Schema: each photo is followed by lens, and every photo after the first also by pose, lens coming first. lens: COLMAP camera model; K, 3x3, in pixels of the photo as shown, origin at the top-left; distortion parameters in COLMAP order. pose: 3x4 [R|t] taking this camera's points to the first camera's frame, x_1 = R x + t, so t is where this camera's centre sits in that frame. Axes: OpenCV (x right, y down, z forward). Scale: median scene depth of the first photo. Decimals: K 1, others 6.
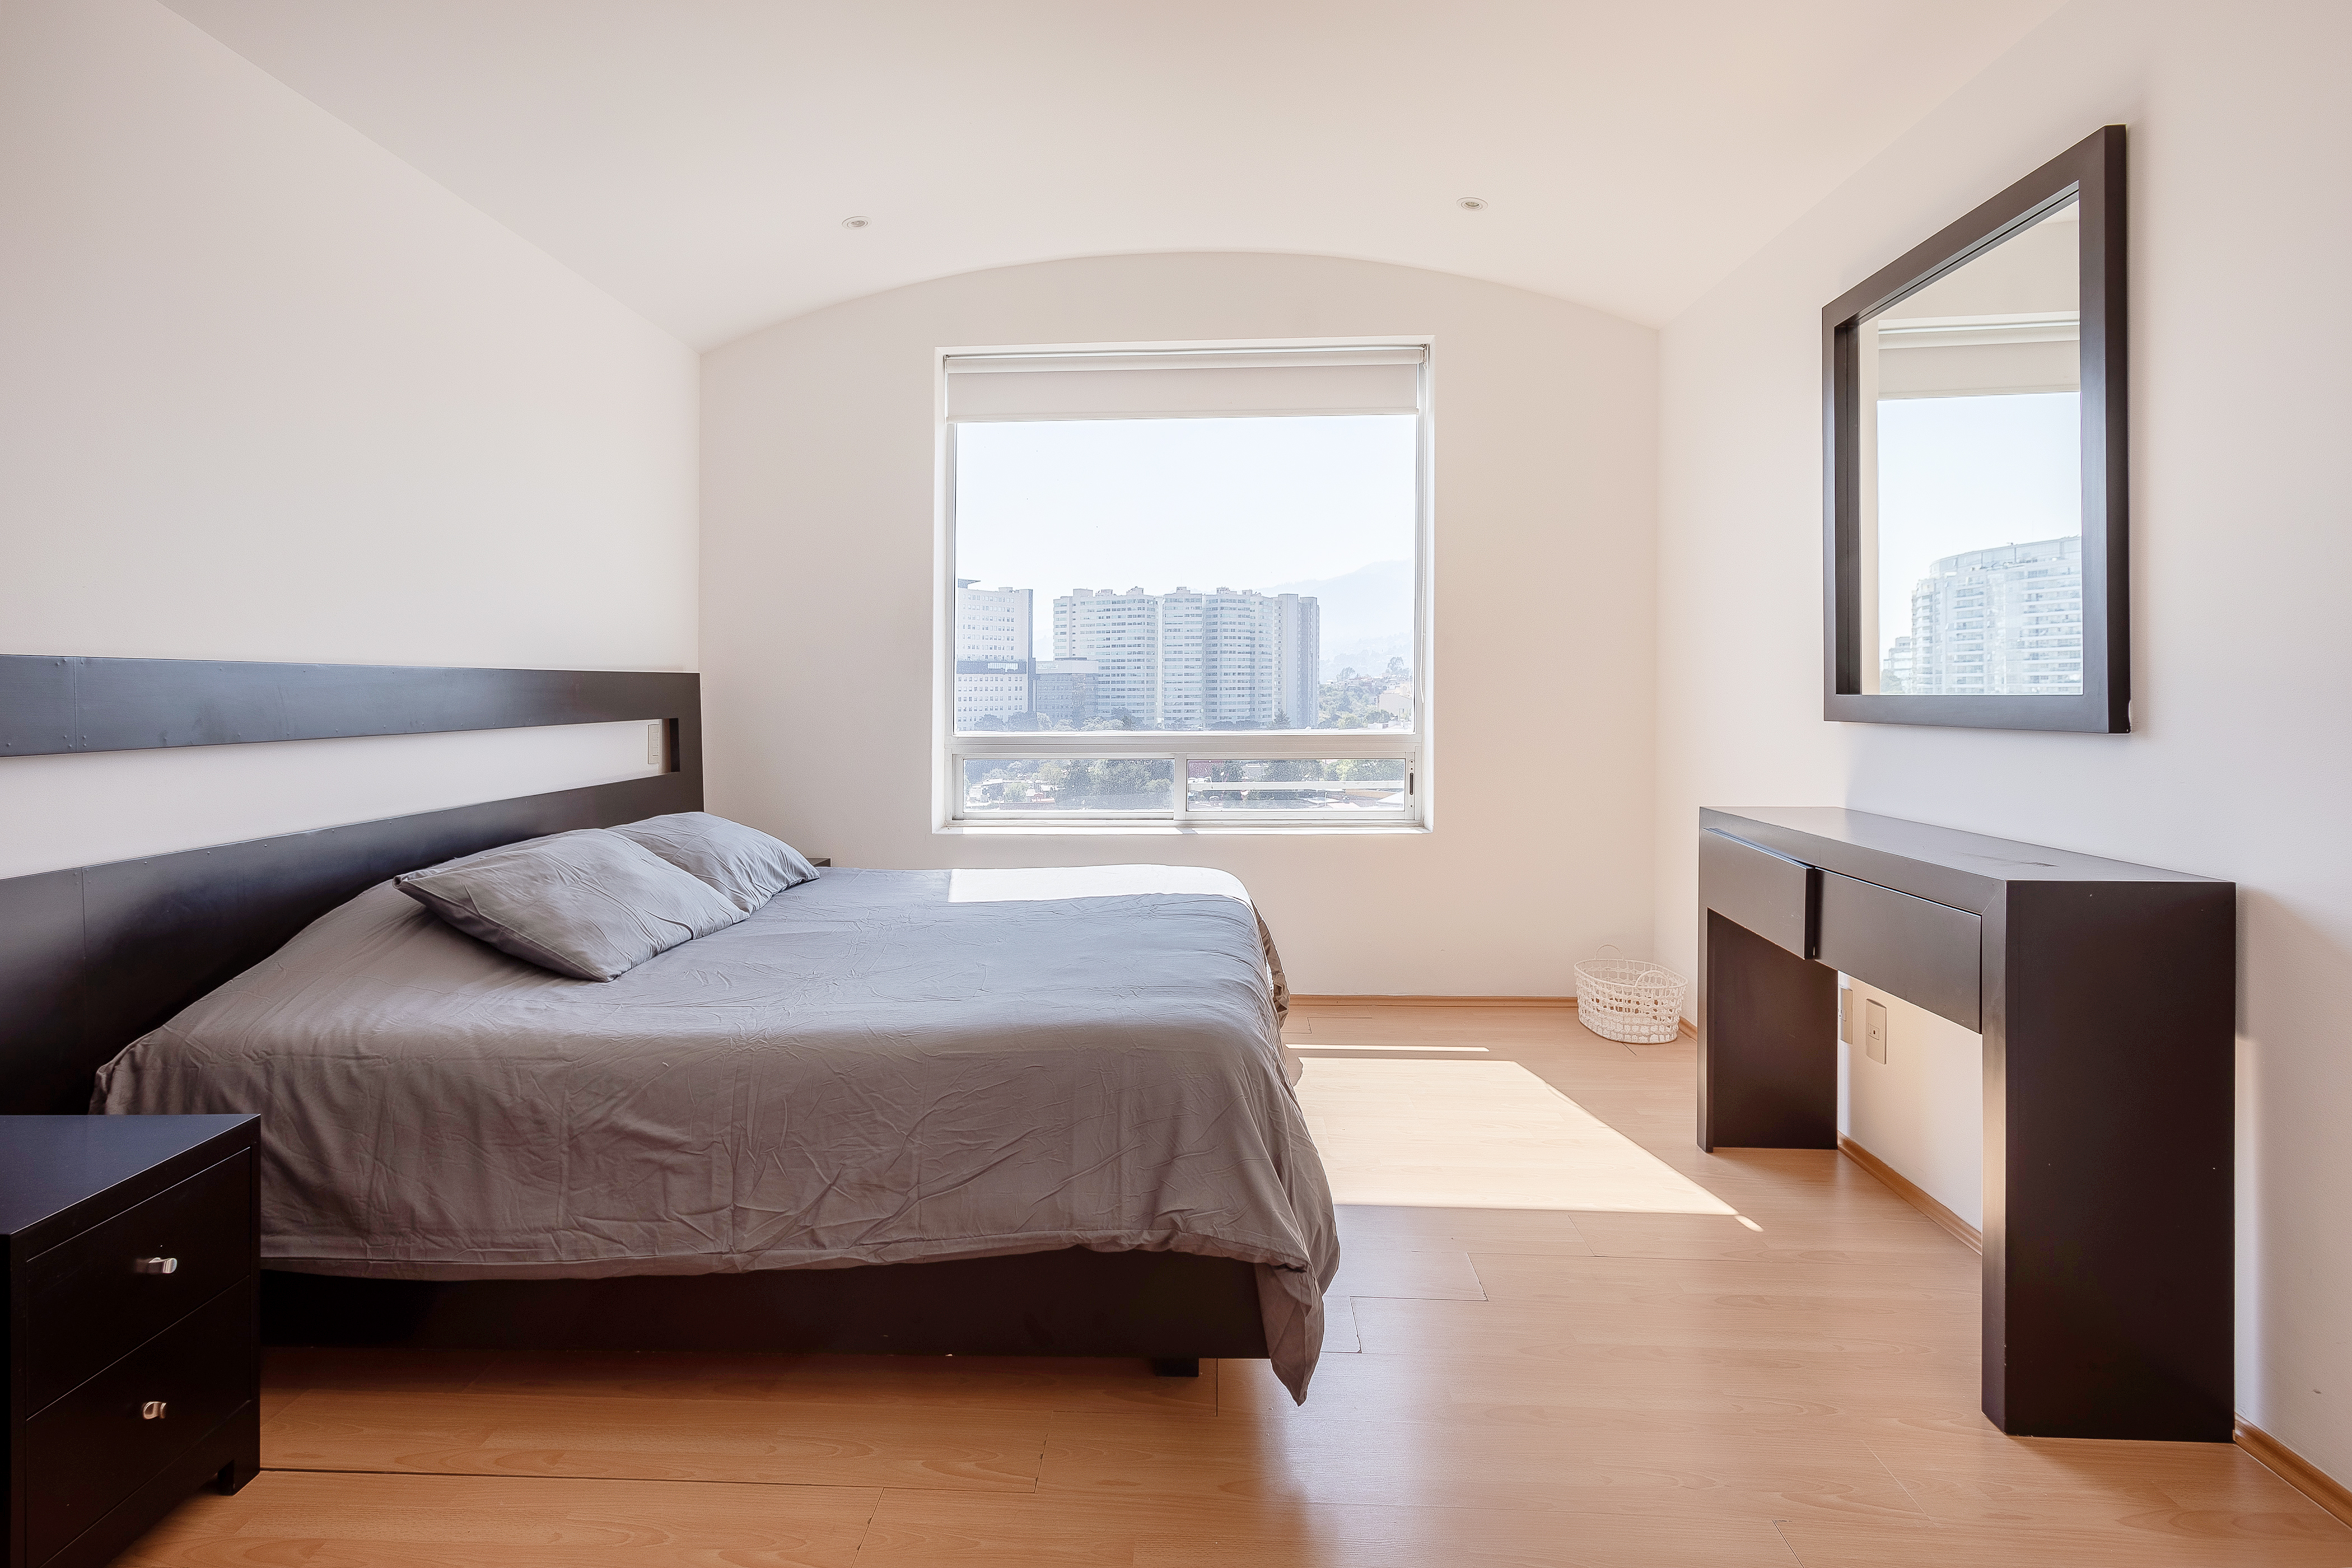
lens RADIAL K [[1287.4, 0, 1178.2], [0, 1287.4, 668.1], [0, 0, 1]] dist [0.001815, 0.002863]
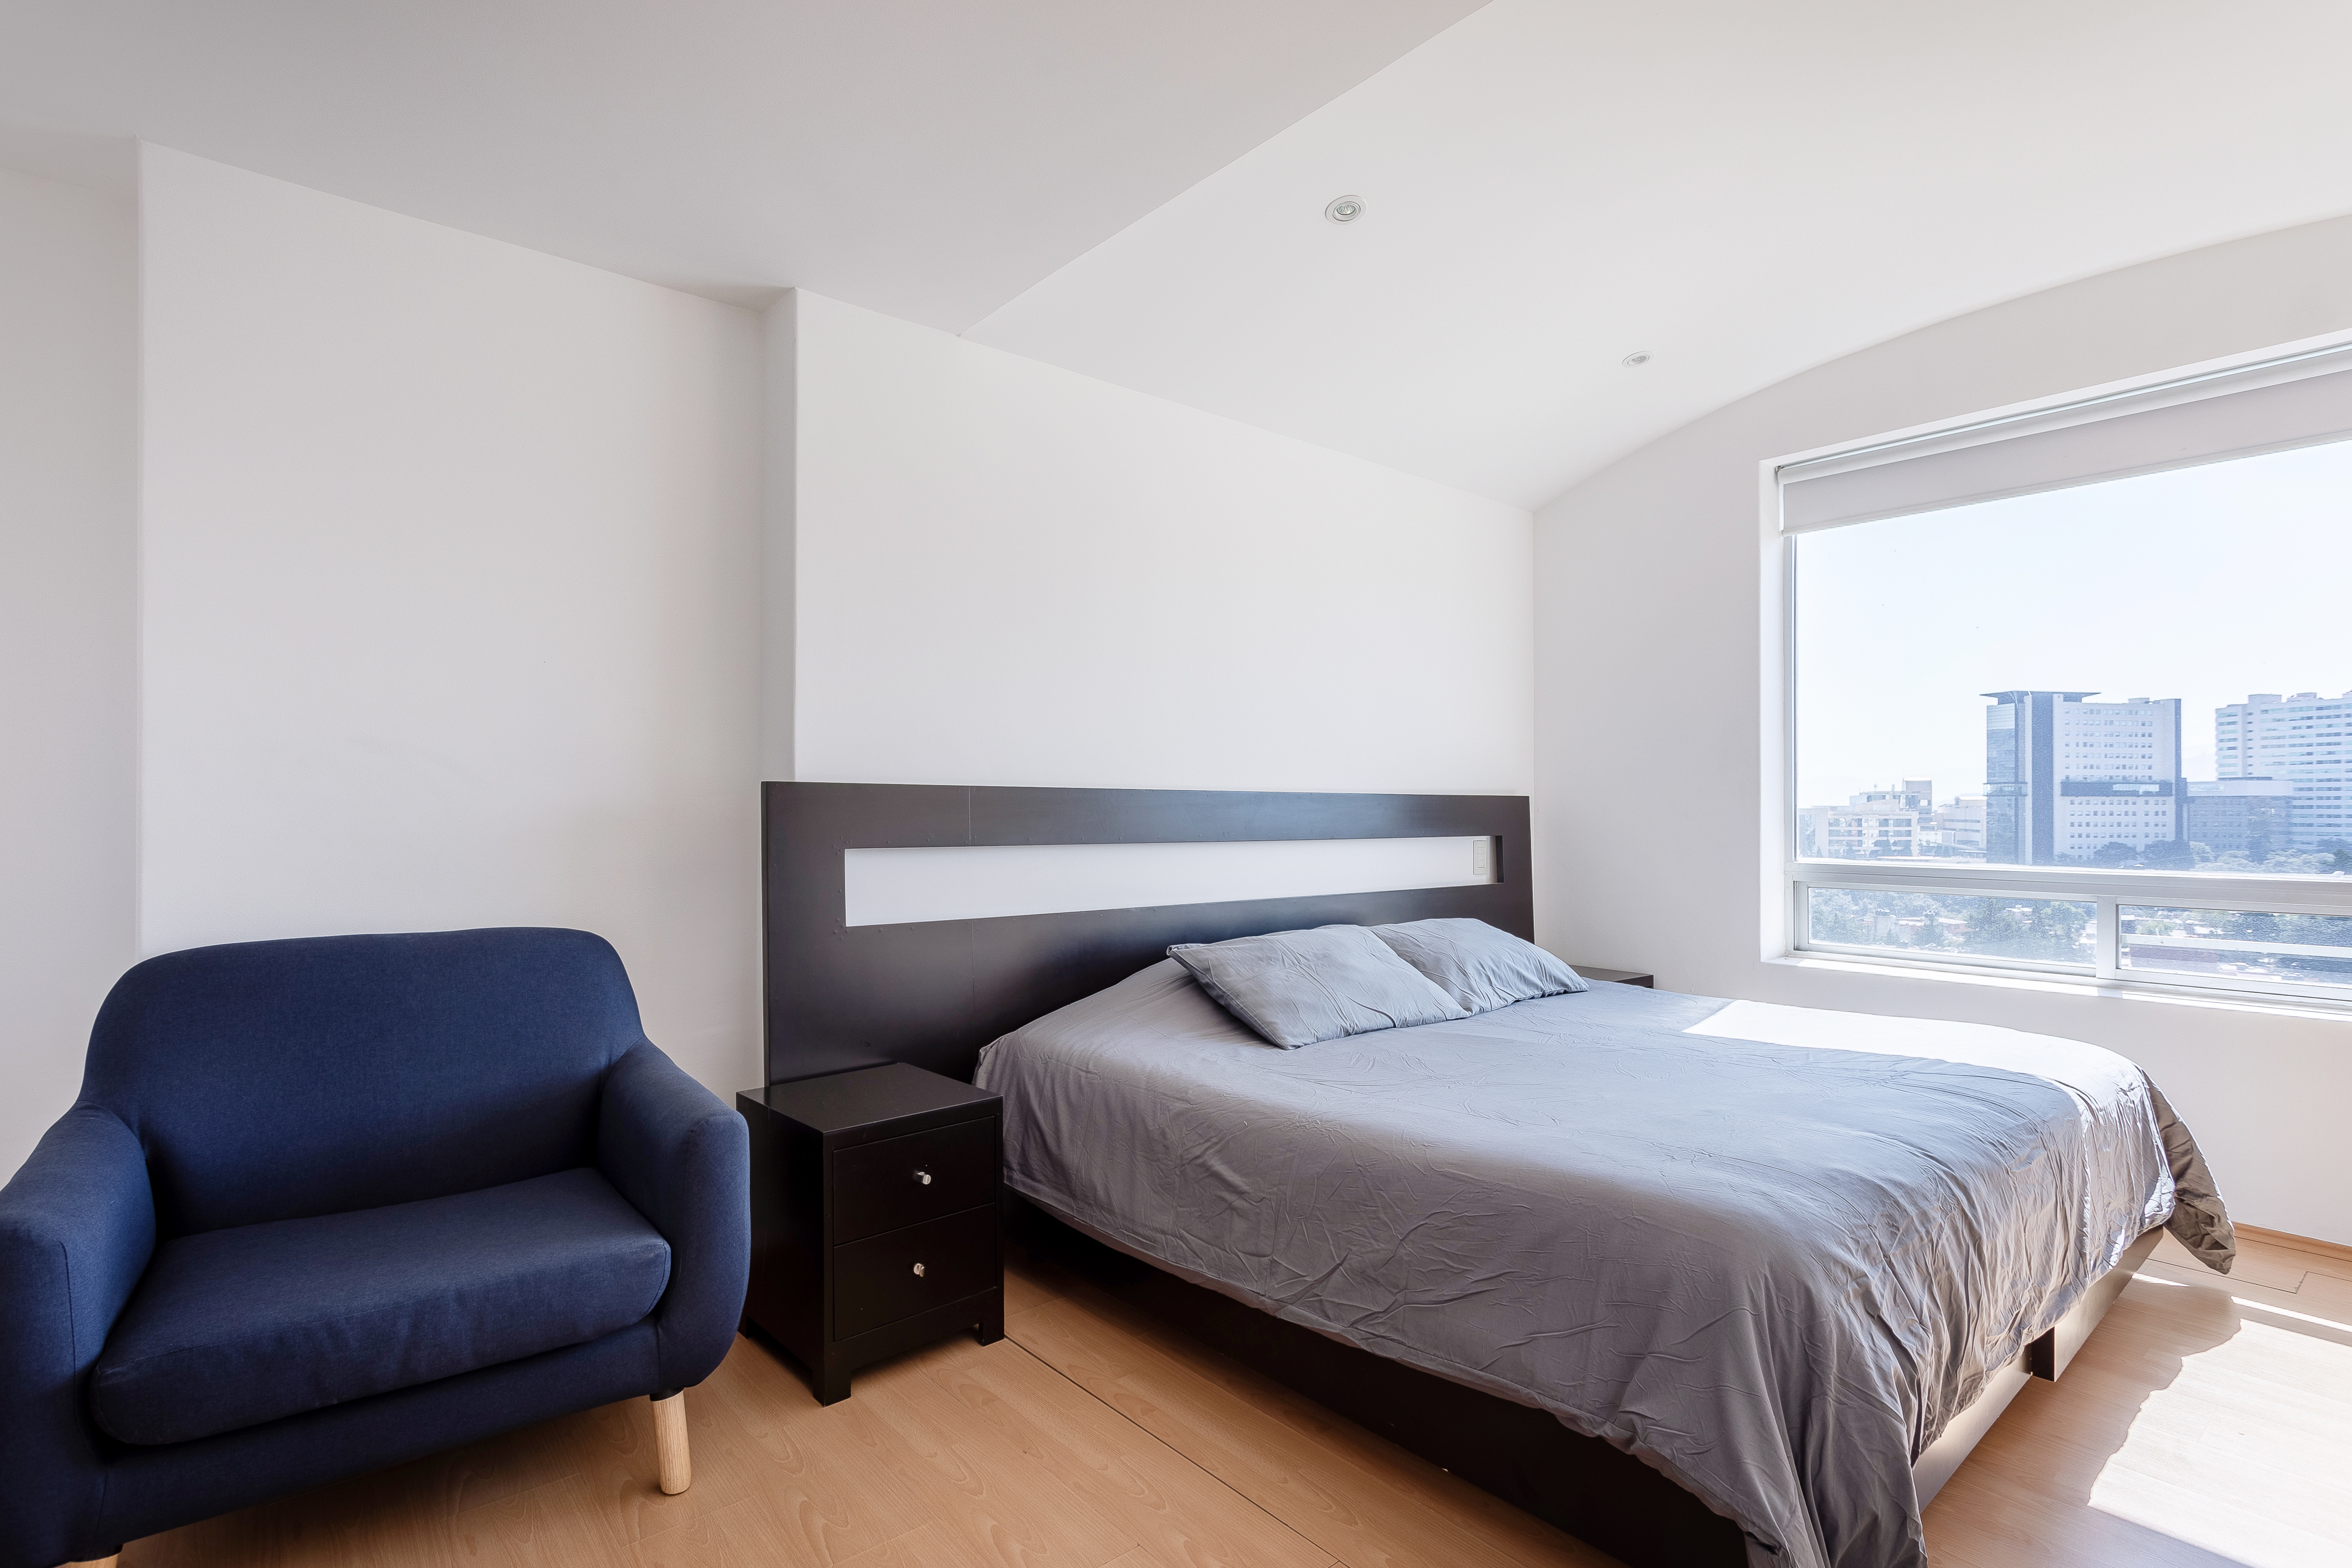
lens RADIAL K [[1161.4, 0, 1314.0], [0, 1161.4, 785.2], [0, 0, 1]] dist [0.001293, 0.001163]
pose [[0.679269, -0.005995, -0.733865, 0.366622], [0.002617, 0.999980, -0.005747, -0.000780], [0.733884, 0.001983, 0.679271, 0.258105]]
